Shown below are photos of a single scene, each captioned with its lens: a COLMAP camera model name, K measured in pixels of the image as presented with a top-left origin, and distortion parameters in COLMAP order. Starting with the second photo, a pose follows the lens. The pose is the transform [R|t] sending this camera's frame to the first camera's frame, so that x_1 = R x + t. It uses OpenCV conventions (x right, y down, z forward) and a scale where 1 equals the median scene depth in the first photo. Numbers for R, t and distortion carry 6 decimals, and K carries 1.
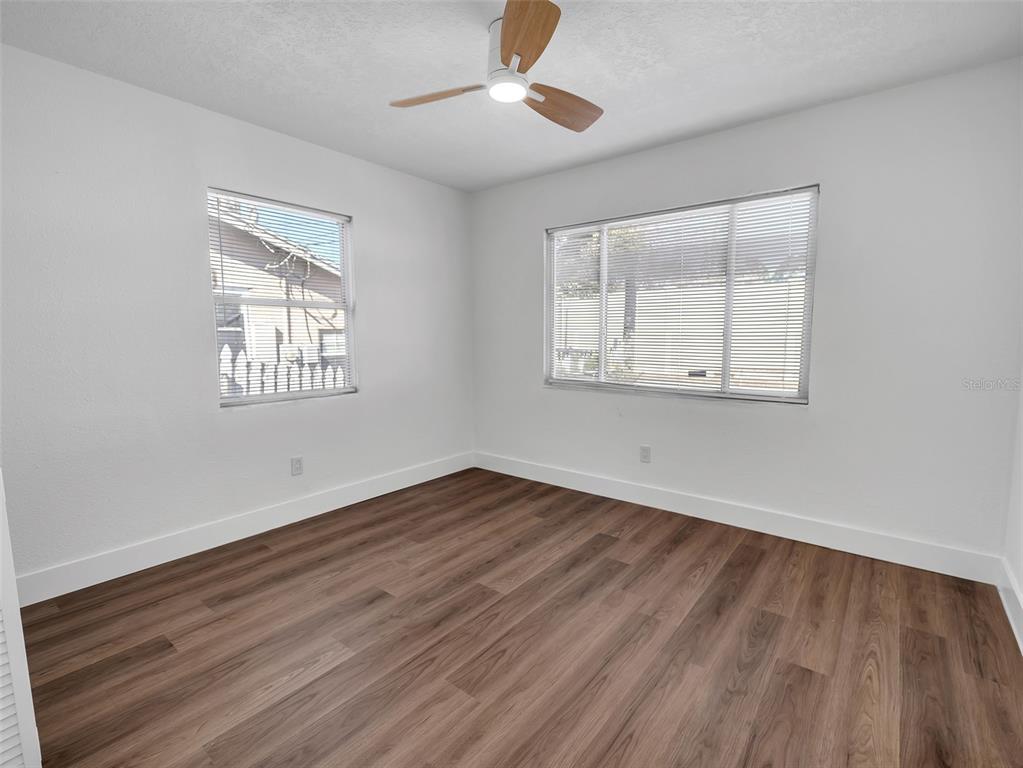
lens RADIAL K [[494.4, 0, 509.1], [0, 494.4, 385.3], [0, 0, 1]] dist [0.001436, -0.000431]
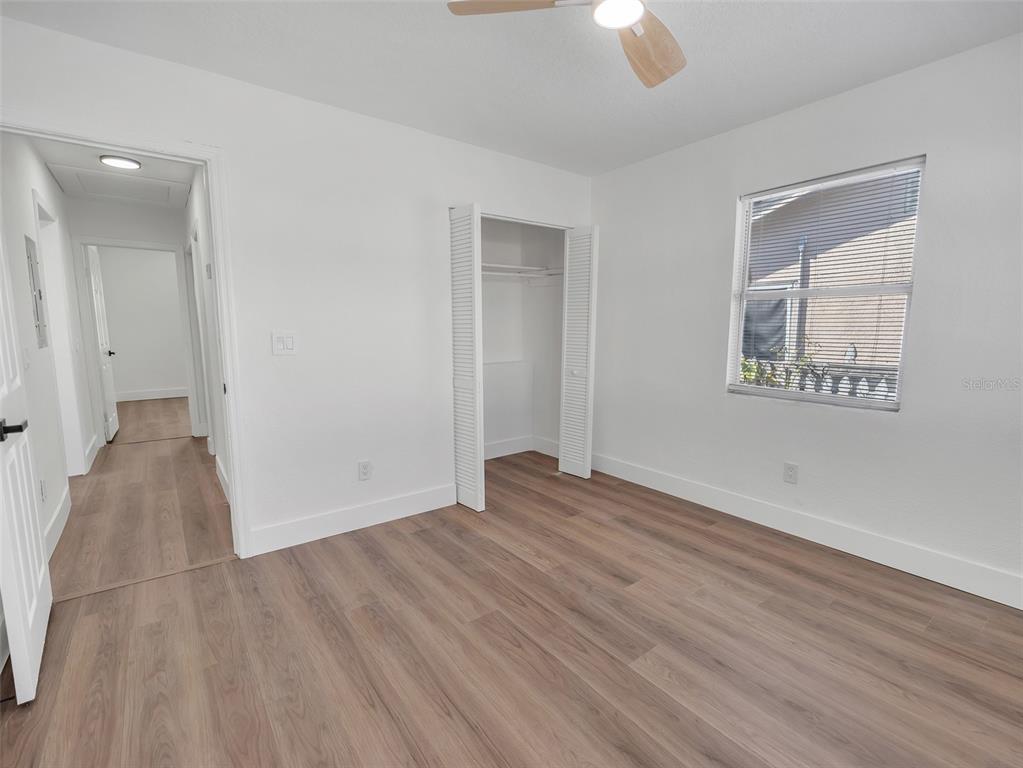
lens RADIAL K [[467.4, 0, 511.7], [0, 467.4, 385.3], [0, 0, 1]] dist [-0.001167, -0.000338]
pose [[-0.255656, 0.122174, -0.959017, 0.685772], [-0.099635, 0.983371, 0.151838, -0.101854], [0.961620, 0.134370, -0.239231, 0.935368]]
